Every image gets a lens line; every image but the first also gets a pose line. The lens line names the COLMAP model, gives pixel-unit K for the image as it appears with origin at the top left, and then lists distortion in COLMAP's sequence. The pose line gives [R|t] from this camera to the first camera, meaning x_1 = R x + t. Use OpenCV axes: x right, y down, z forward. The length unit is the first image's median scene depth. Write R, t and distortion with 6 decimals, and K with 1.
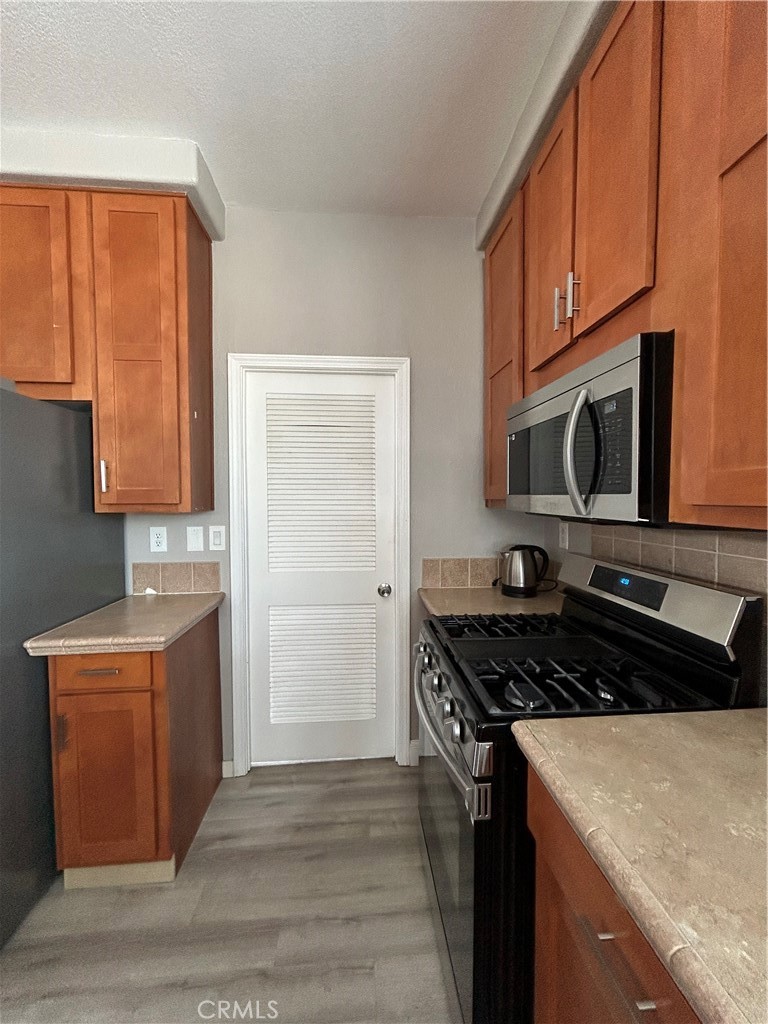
lens RADIAL K [[416.5, 0, 386.0], [0, 416.5, 514.3], [0, 0, 1]] dist [-0.000736, 0.000768]
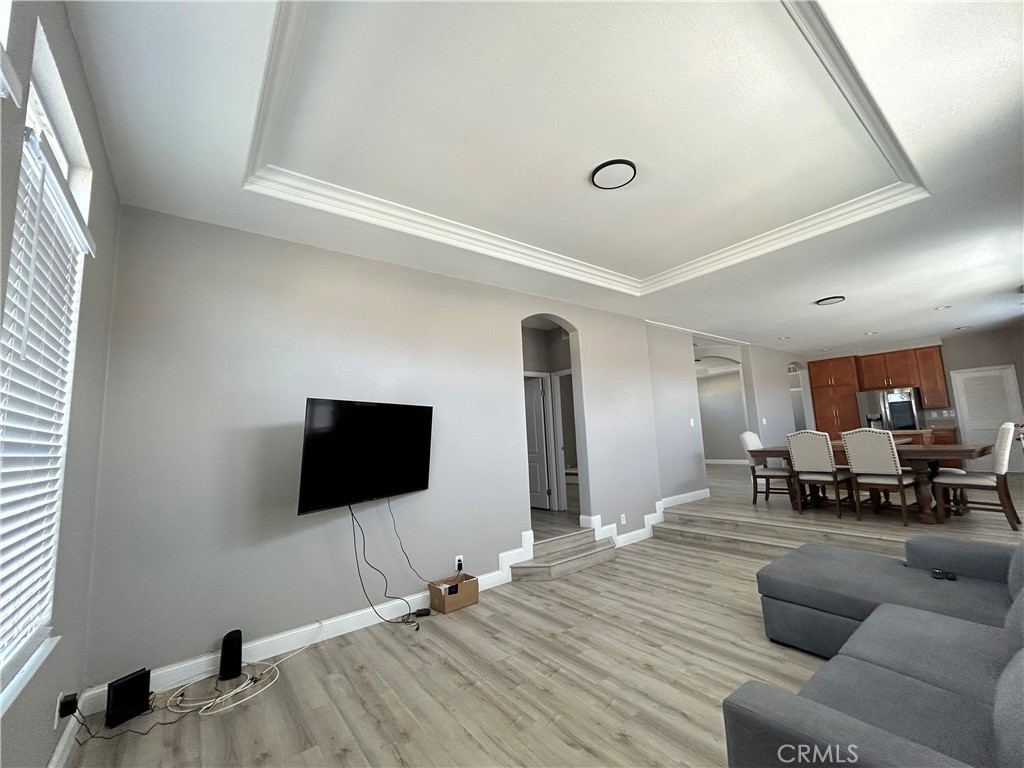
lens RADIAL K [[416.5, 0, 512.0], [0, 416.5, 384.0], [0, 0, 1]] dist [-0.000736, 0.000768]
pose [[0.541459, -0.128592, -0.830835, 0.739190], [0.014753, 0.989535, -0.143540, 0.306967], [0.840598, 0.065464, 0.537690, -5.145214]]
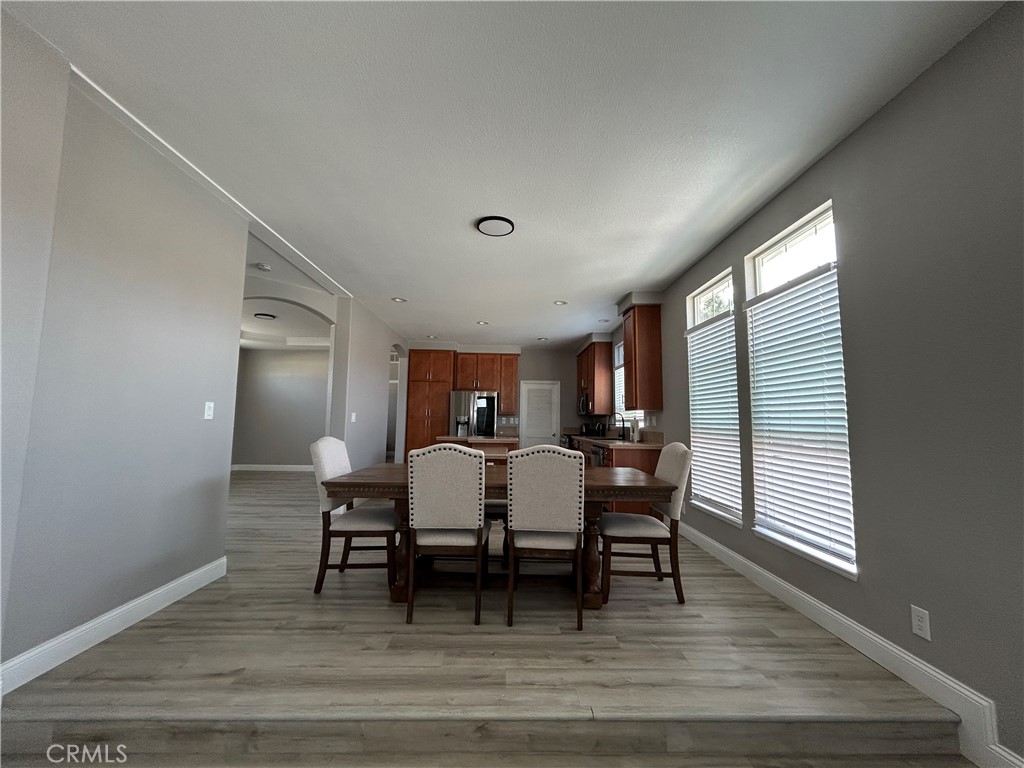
lens RADIAL K [[416.5, 0, 512.0], [0, 416.5, 384.0], [0, 0, 1]] dist [-0.000736, 0.000768]
pose [[0.997601, 0.008180, -0.068735, -0.152224], [-0.016786, 0.991942, -0.125573, 0.226623], [0.067154, 0.126425, 0.989700, -3.480361]]
